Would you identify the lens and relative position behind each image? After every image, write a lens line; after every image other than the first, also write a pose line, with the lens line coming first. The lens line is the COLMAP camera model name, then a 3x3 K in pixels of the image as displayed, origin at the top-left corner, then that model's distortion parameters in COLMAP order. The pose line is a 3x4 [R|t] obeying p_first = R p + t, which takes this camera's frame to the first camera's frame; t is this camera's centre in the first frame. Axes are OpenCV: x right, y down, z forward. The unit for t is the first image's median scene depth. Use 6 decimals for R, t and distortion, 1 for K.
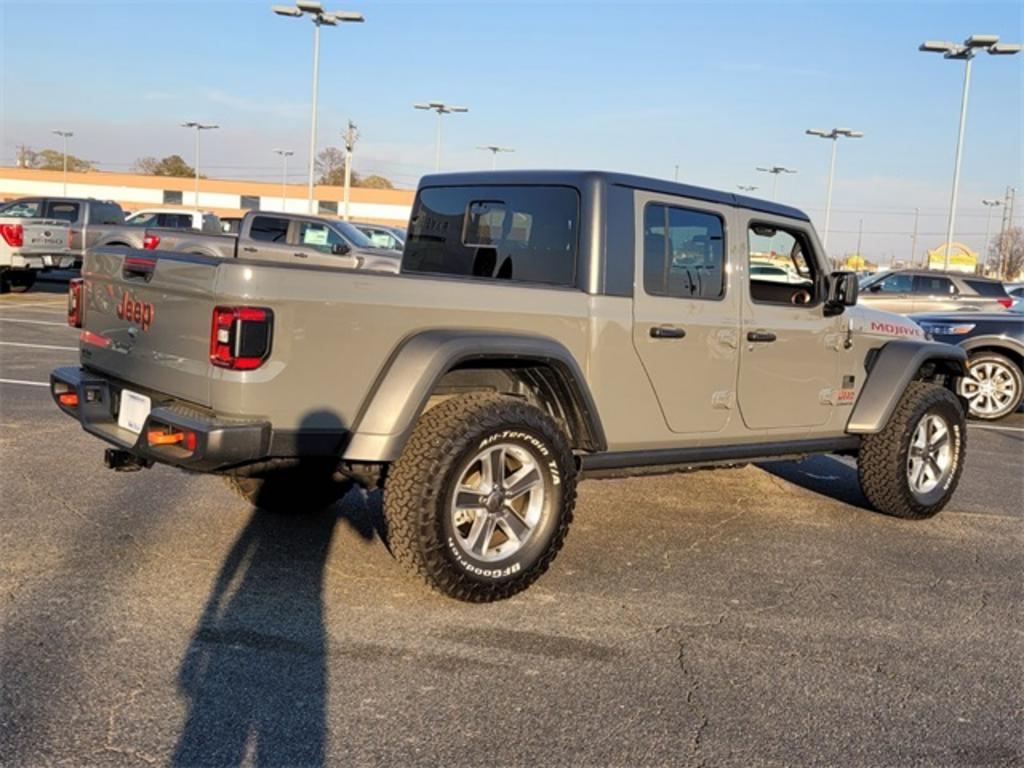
lens RADIAL K [[1079.1, 0, 529.6], [0, 1079.1, 358.8], [0, 0, 1]] dist [0.054934, 0.009505]
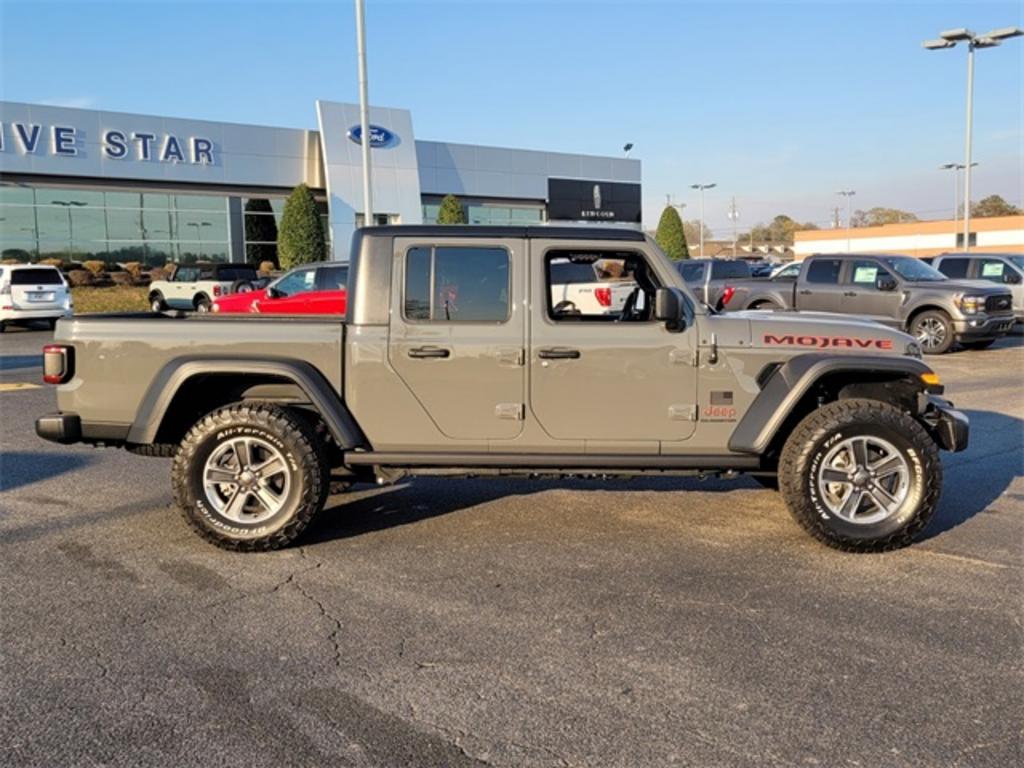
lens RADIAL K [[1078.6, 0, 513.2], [0, 1078.6, 370.7], [0, 0, 1]] dist [0.028120, 0.033968]
pose [[0.721240, -0.026129, -0.692193, 0.259119], [0.003670, 0.999418, -0.033903, 0.009122], [0.692676, 0.021912, 0.720916, 0.052470]]
